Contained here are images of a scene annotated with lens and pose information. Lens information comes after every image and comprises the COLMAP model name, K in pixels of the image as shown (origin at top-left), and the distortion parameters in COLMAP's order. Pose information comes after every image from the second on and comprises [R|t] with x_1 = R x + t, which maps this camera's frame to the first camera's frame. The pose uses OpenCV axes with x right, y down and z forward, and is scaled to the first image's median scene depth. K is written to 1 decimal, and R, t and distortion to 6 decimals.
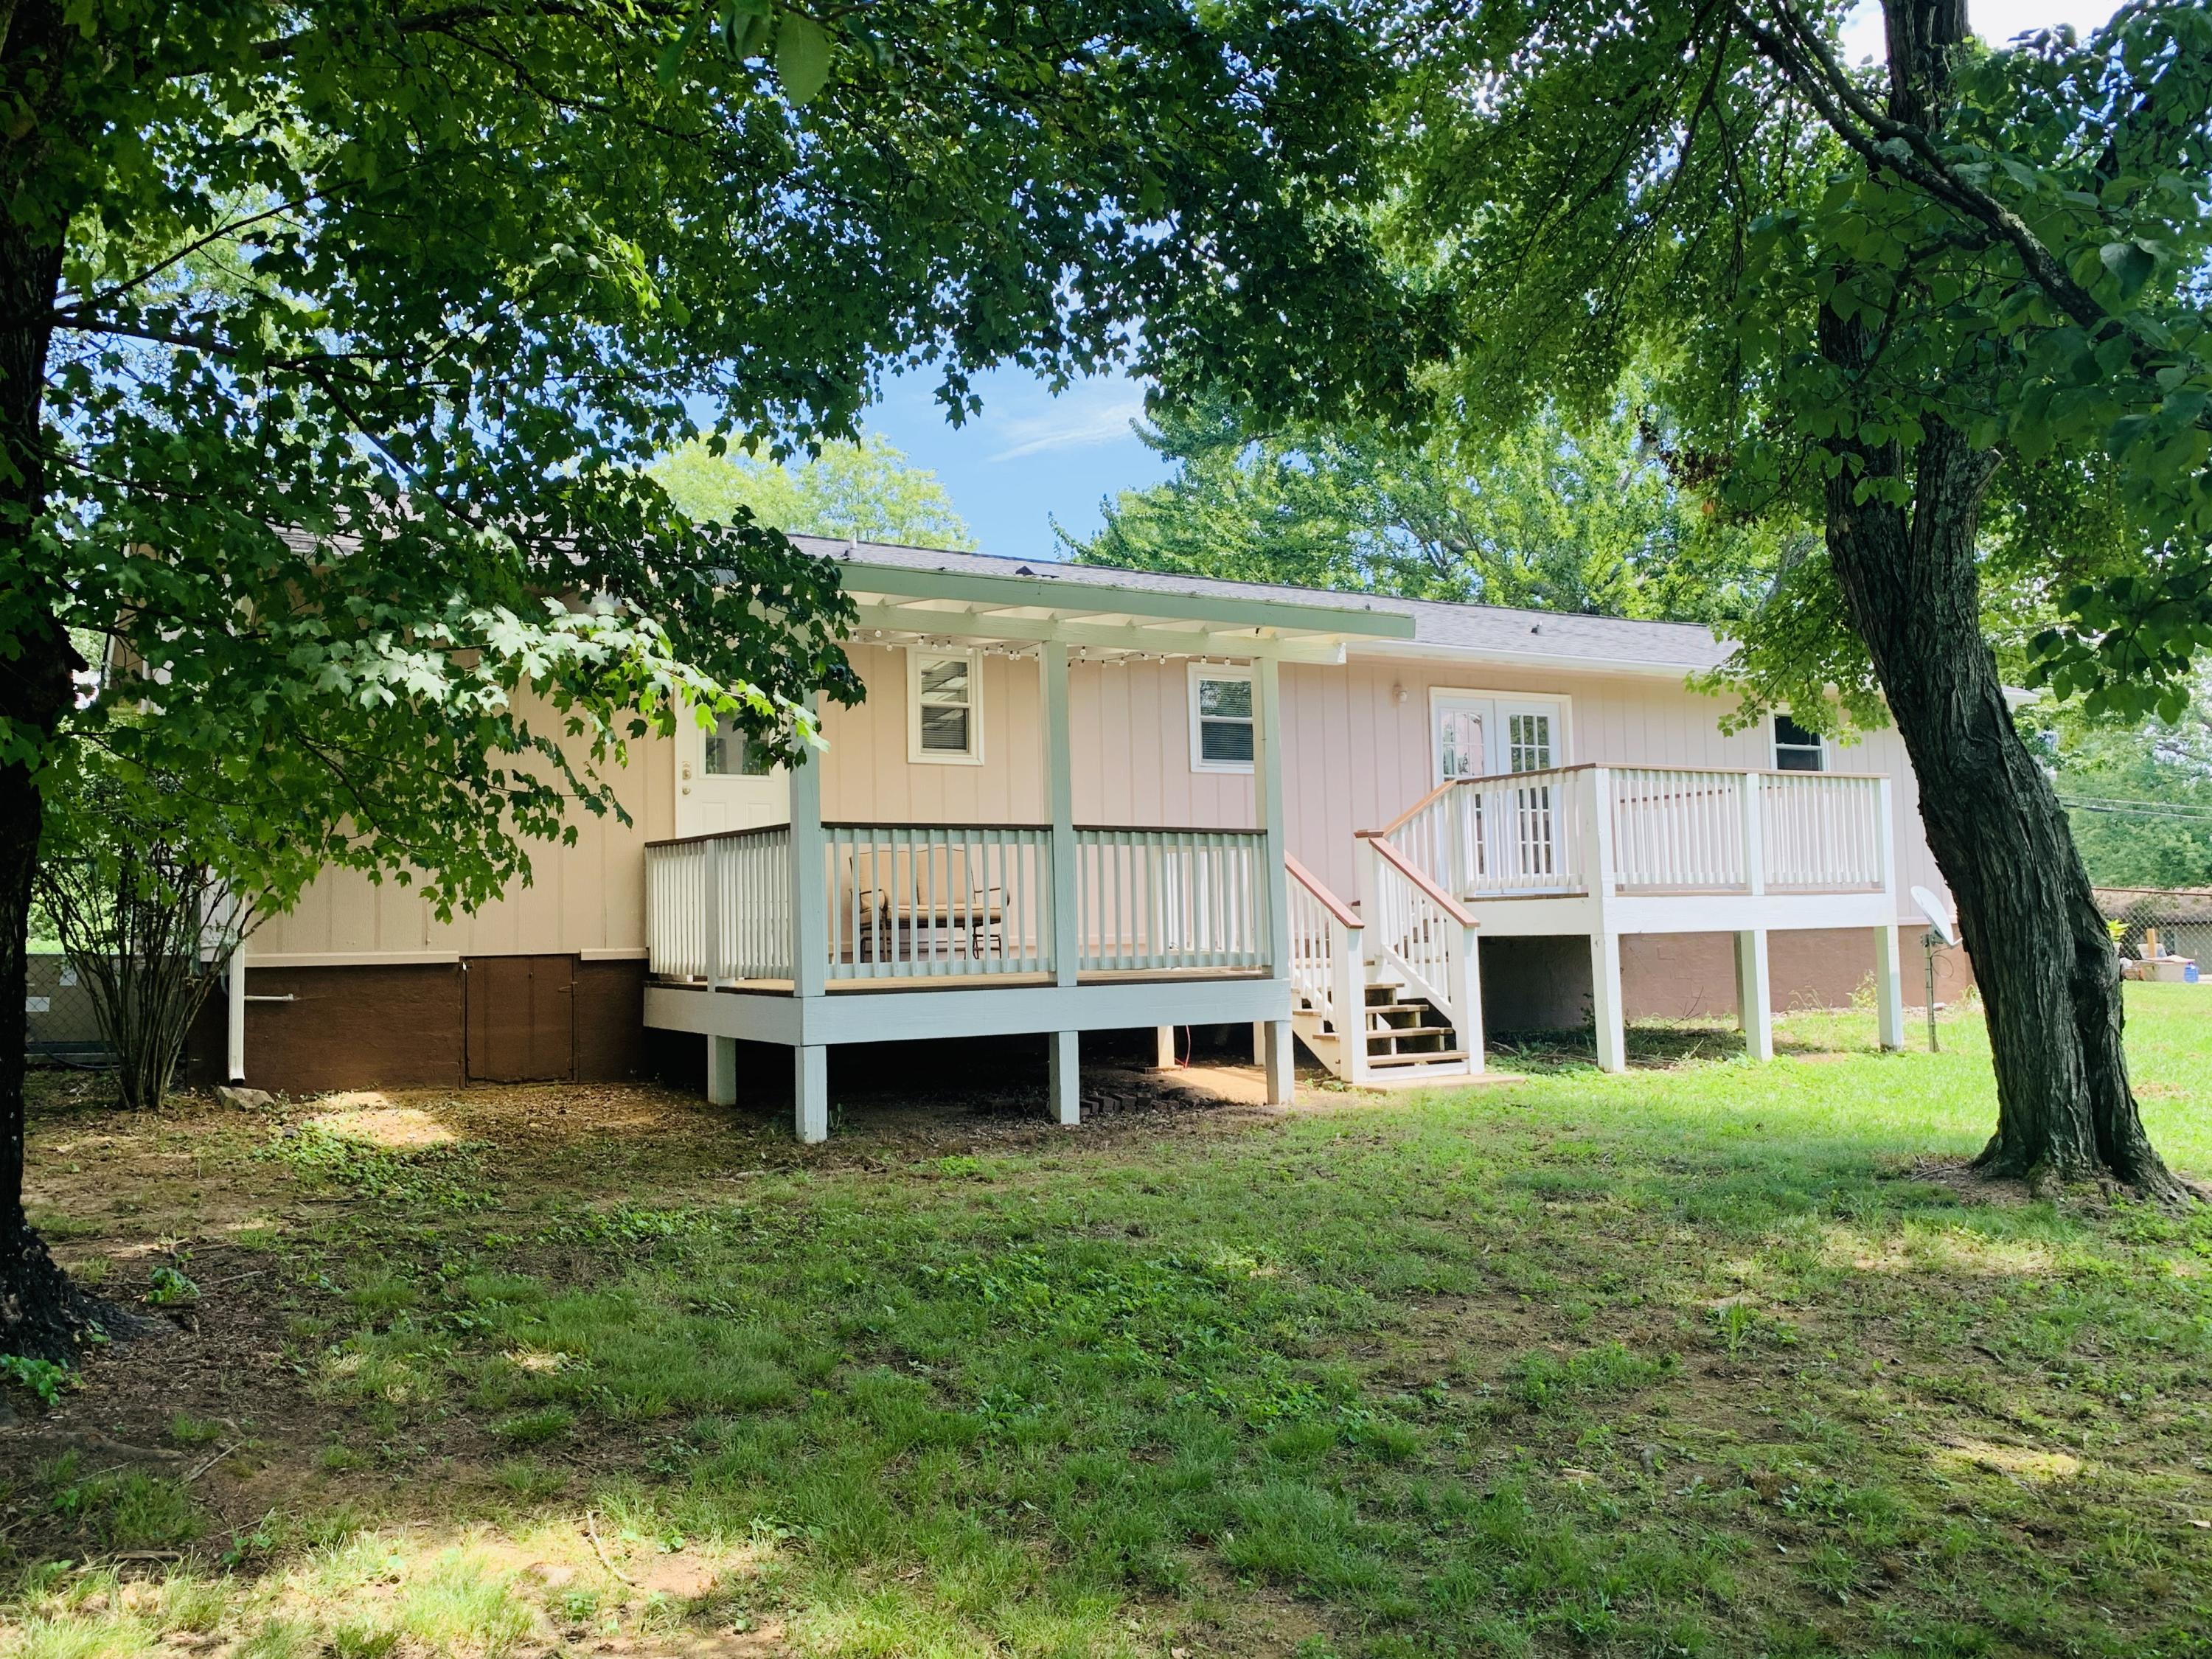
lens RADIAL K [[1815.9, 0, 1105.7], [0, 1815.9, 823.4], [0, 0, 1]] dist [0.036169, -0.000660]
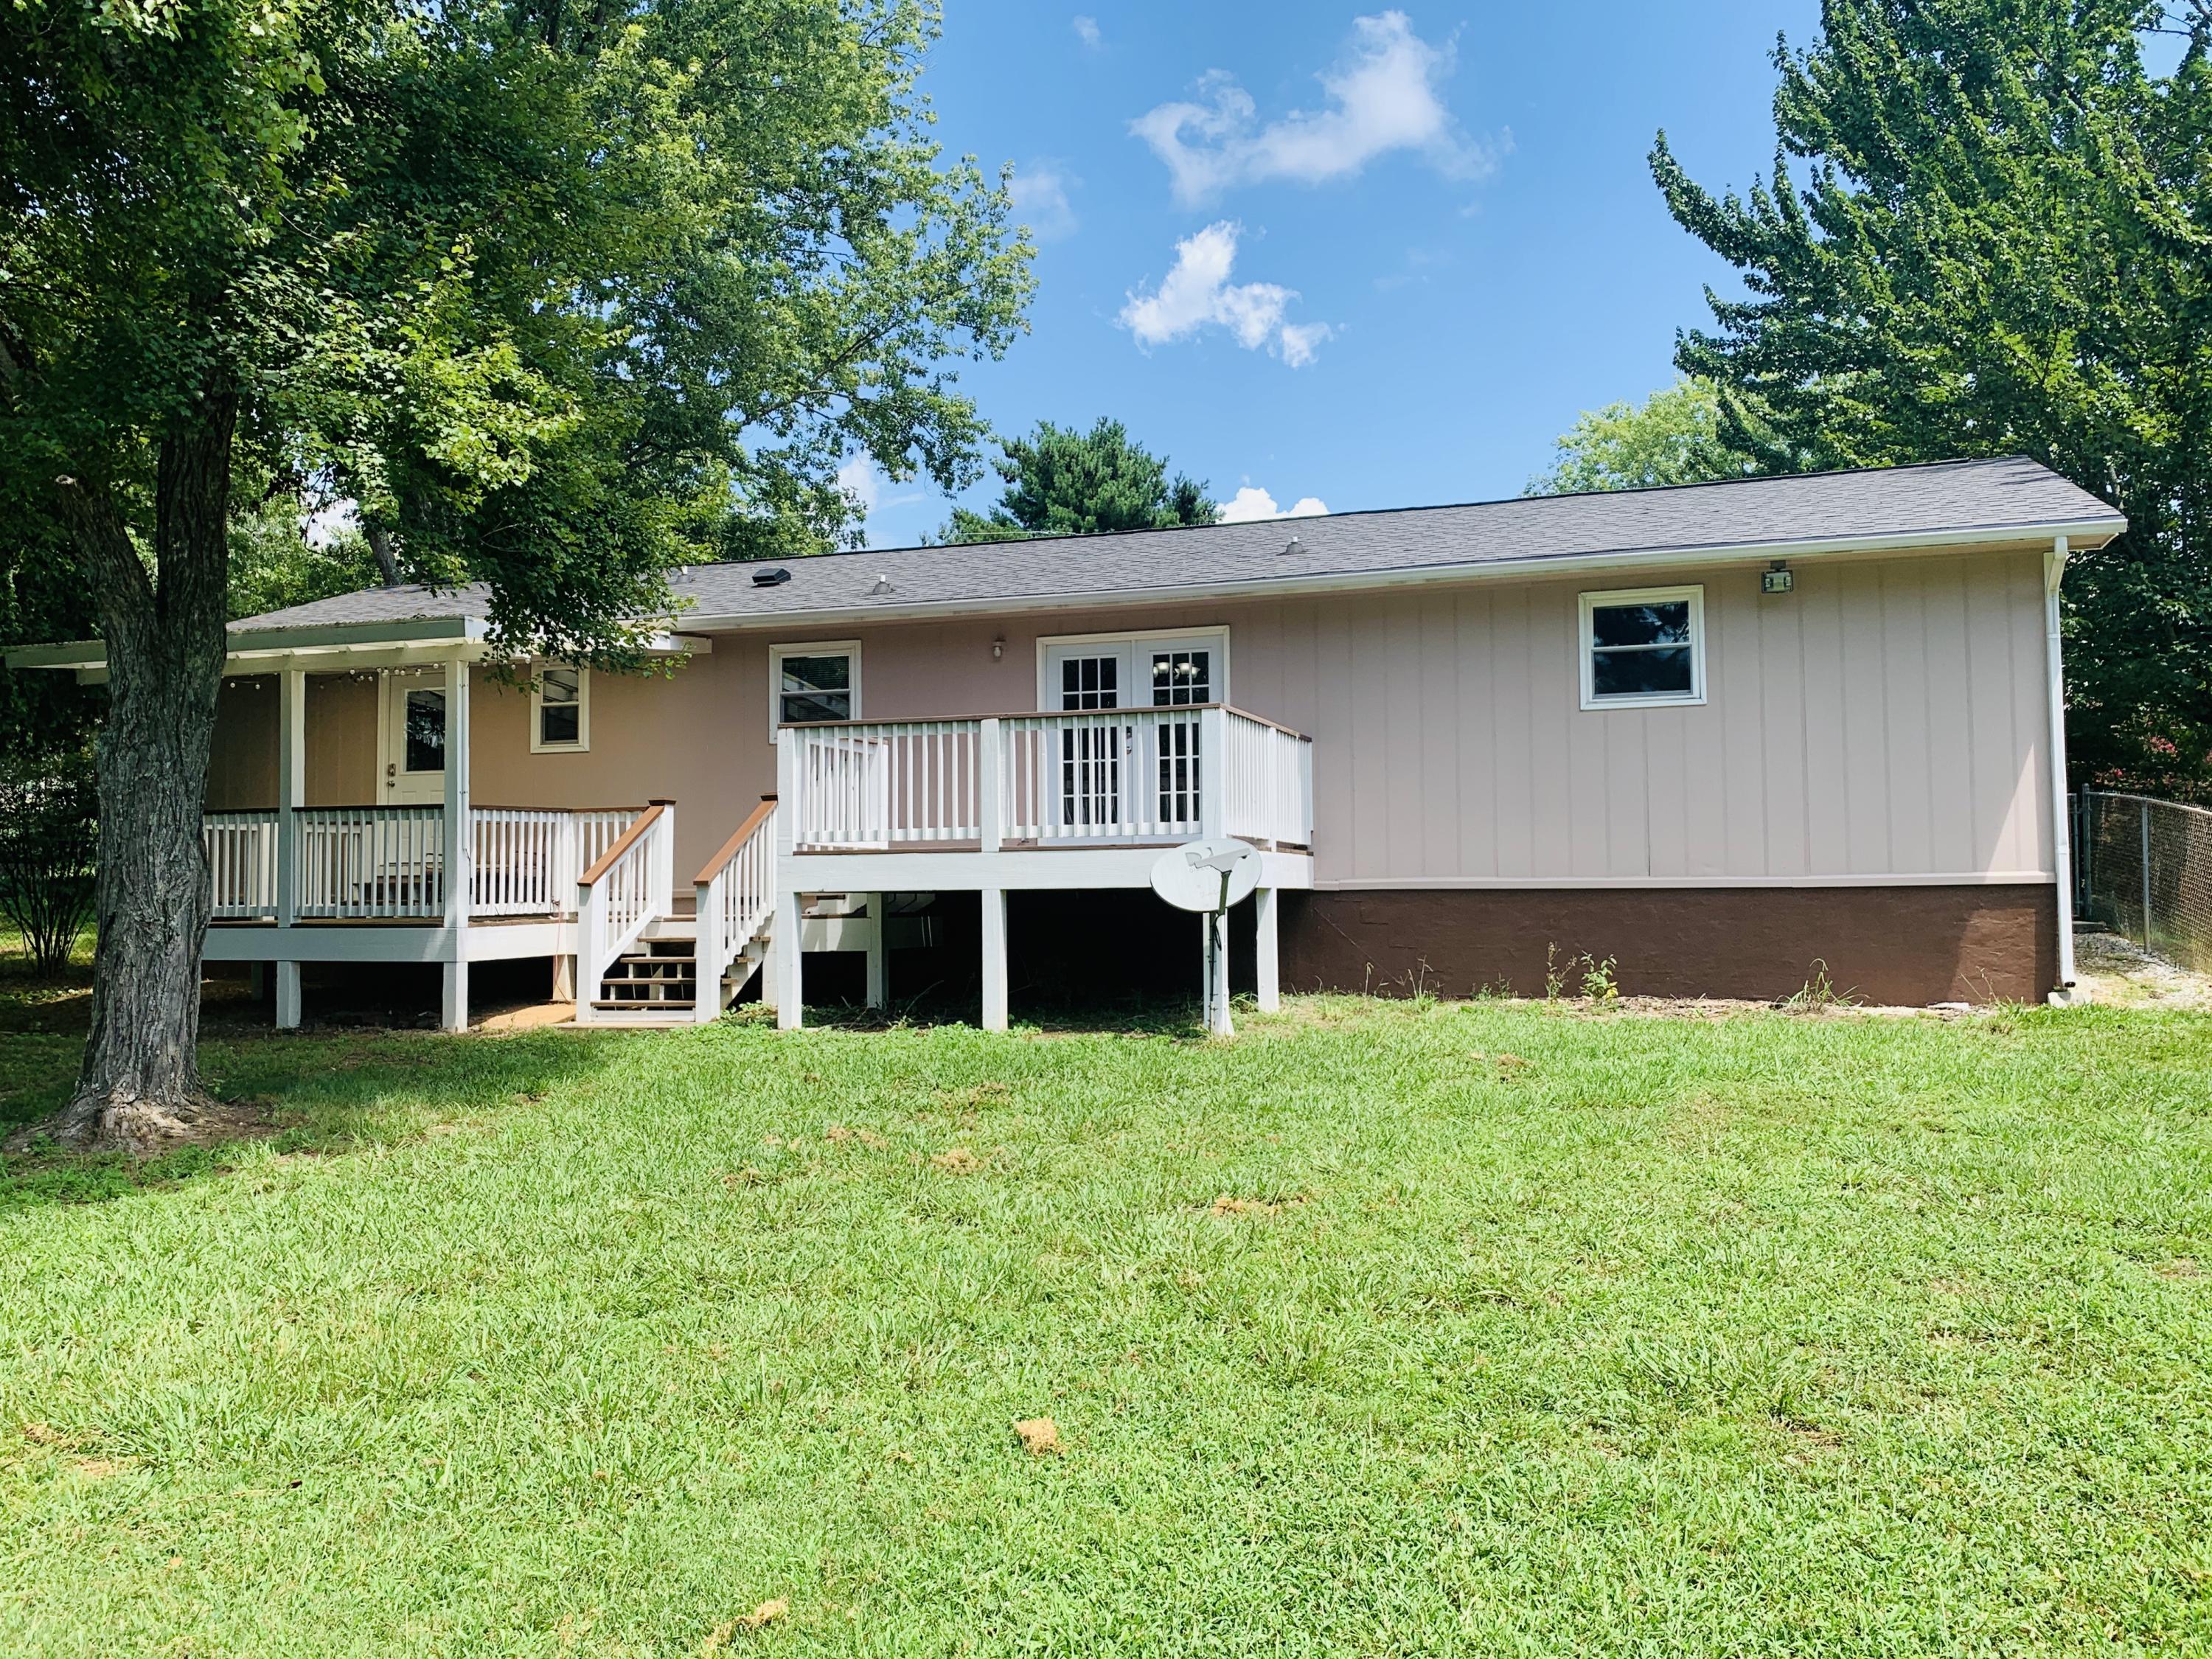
lens RADIAL K [[1815.9, 0, 1103.5], [0, 1815.9, 812.0], [0, 0, 1]] dist [0.036169, -0.000660]
pose [[0.656895, -0.017541, -0.753778, 1.097797], [0.040469, 0.999109, 0.012017, 0.010066], [0.752895, -0.038399, 0.657019, 0.446002]]
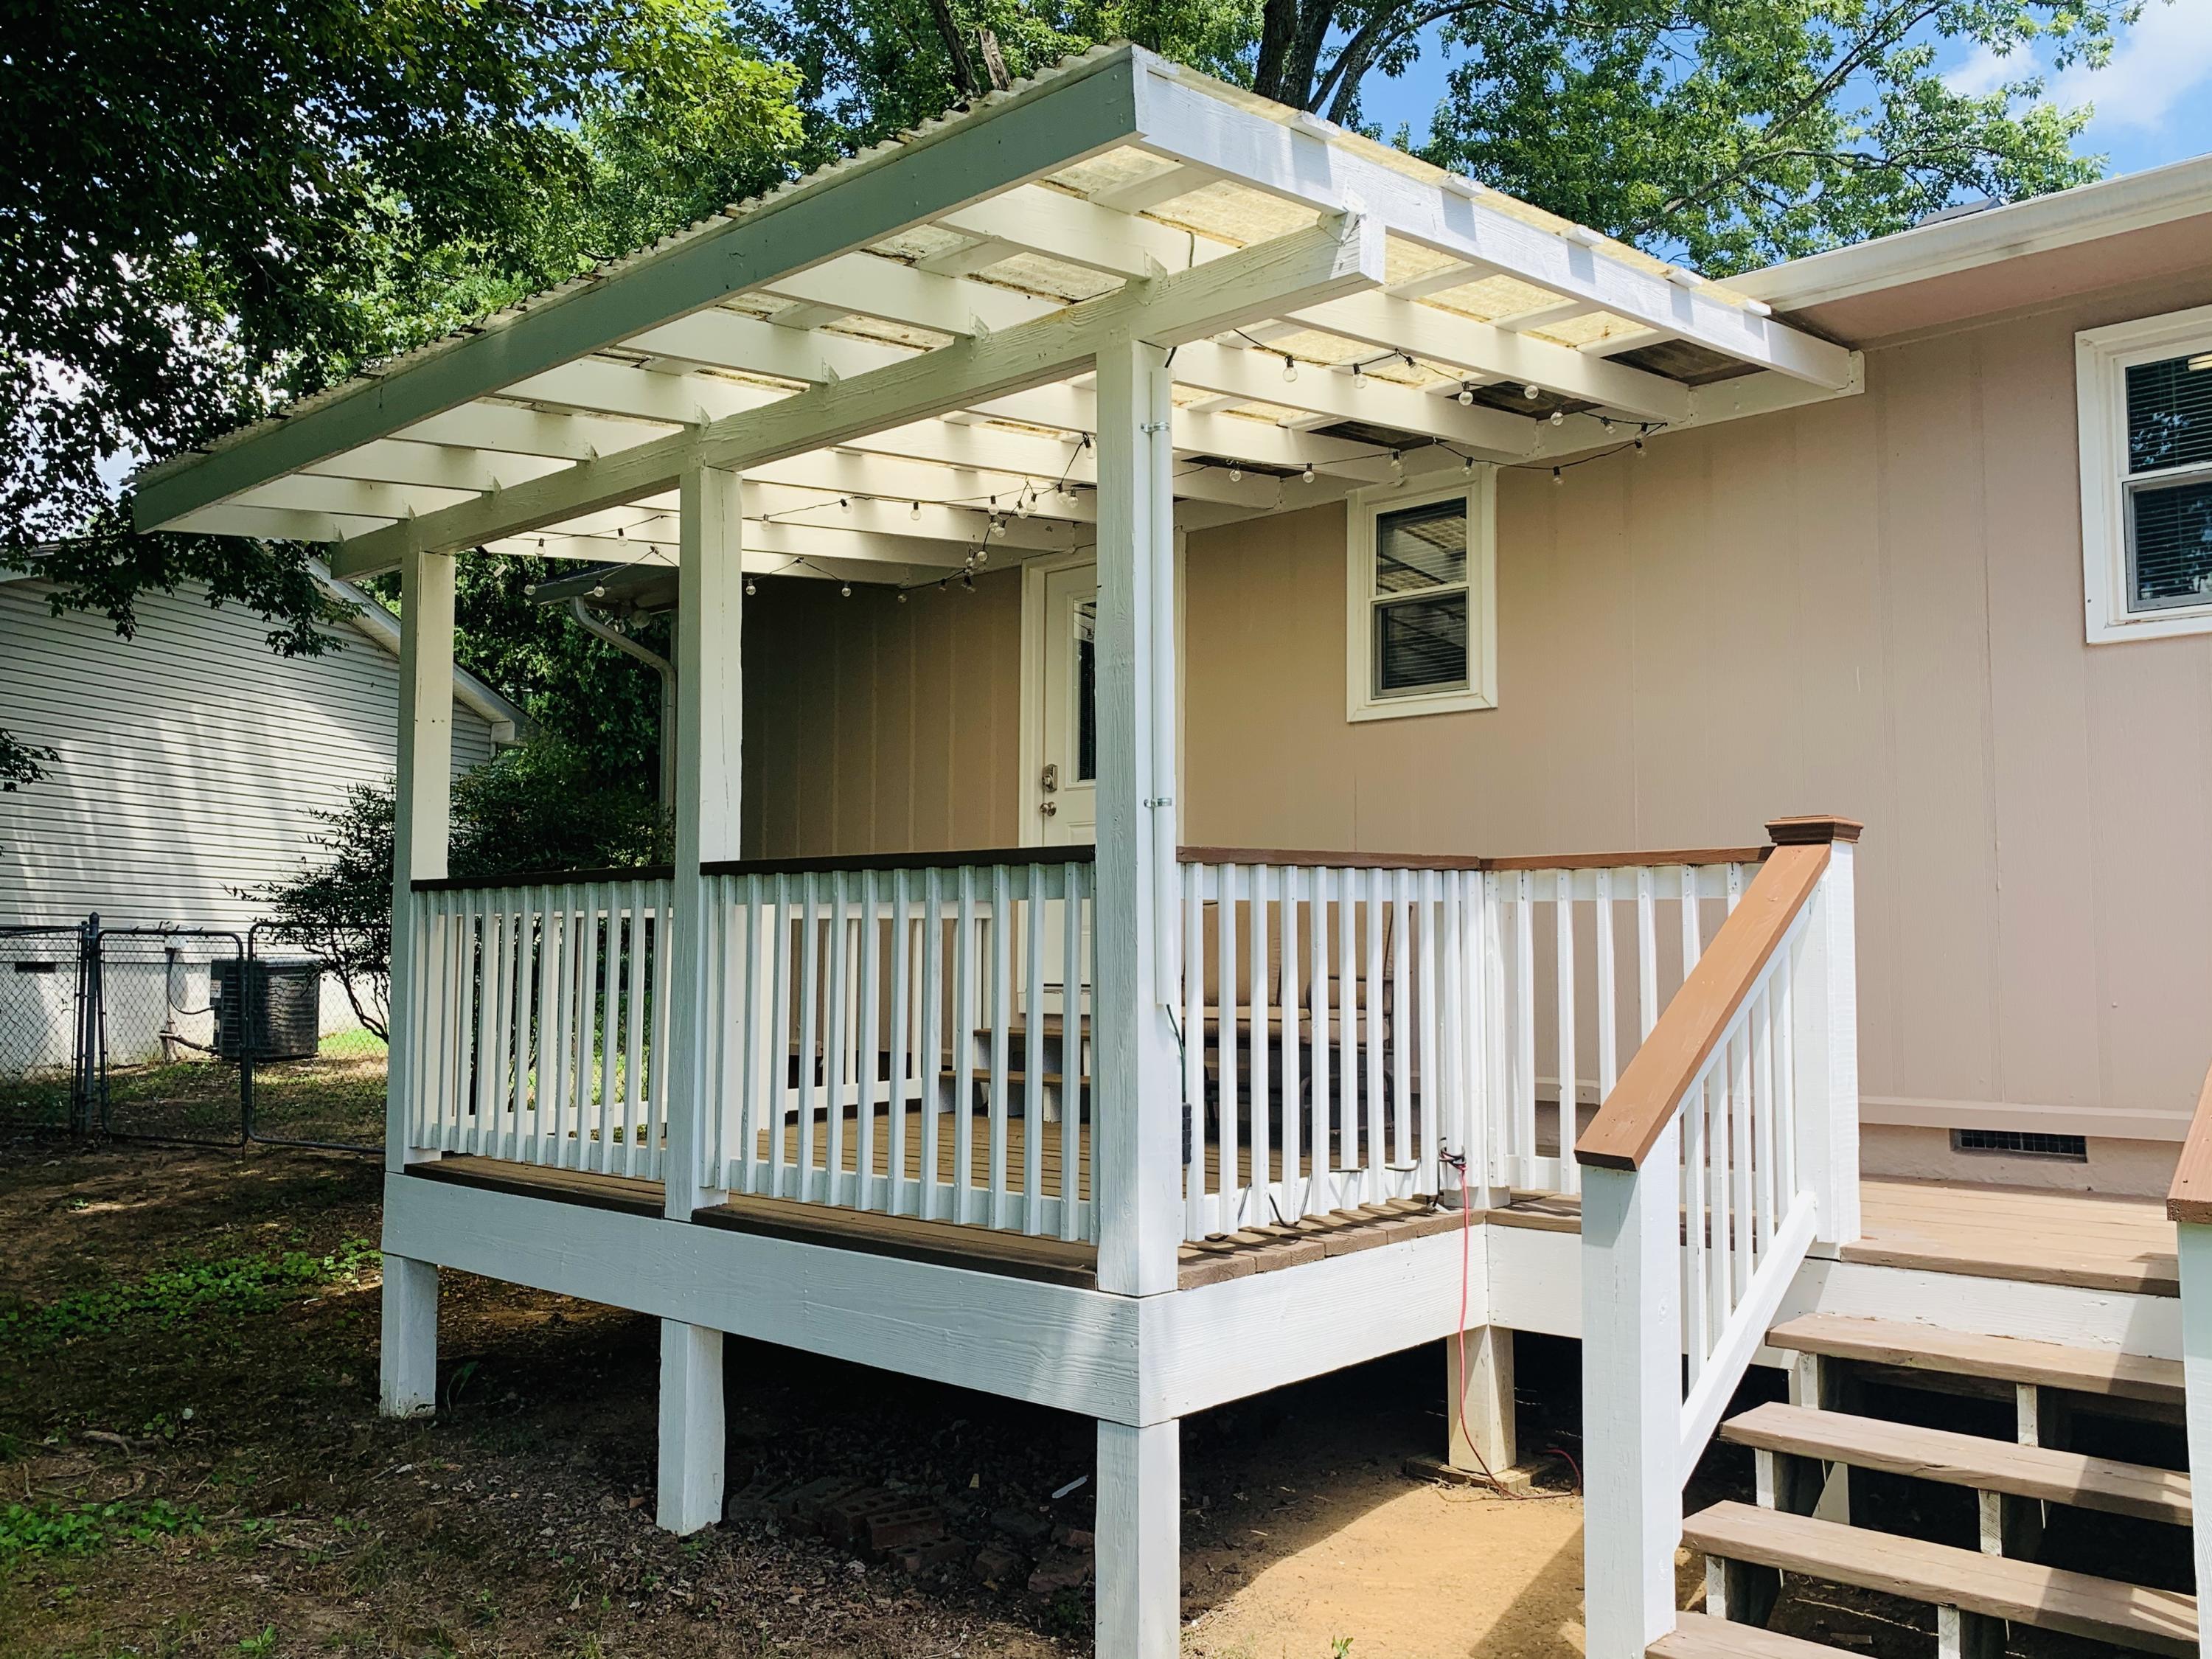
lens RADIAL K [[1815.9, 0, 1105.6], [0, 1815.9, 820.0], [0, 0, 1]] dist [0.036169, -0.000660]
pose [[0.302494, -0.044871, -0.952095, 0.350790], [0.050073, 0.998260, -0.031138, 0.007991], [0.951835, -0.038256, 0.304214, 0.757306]]
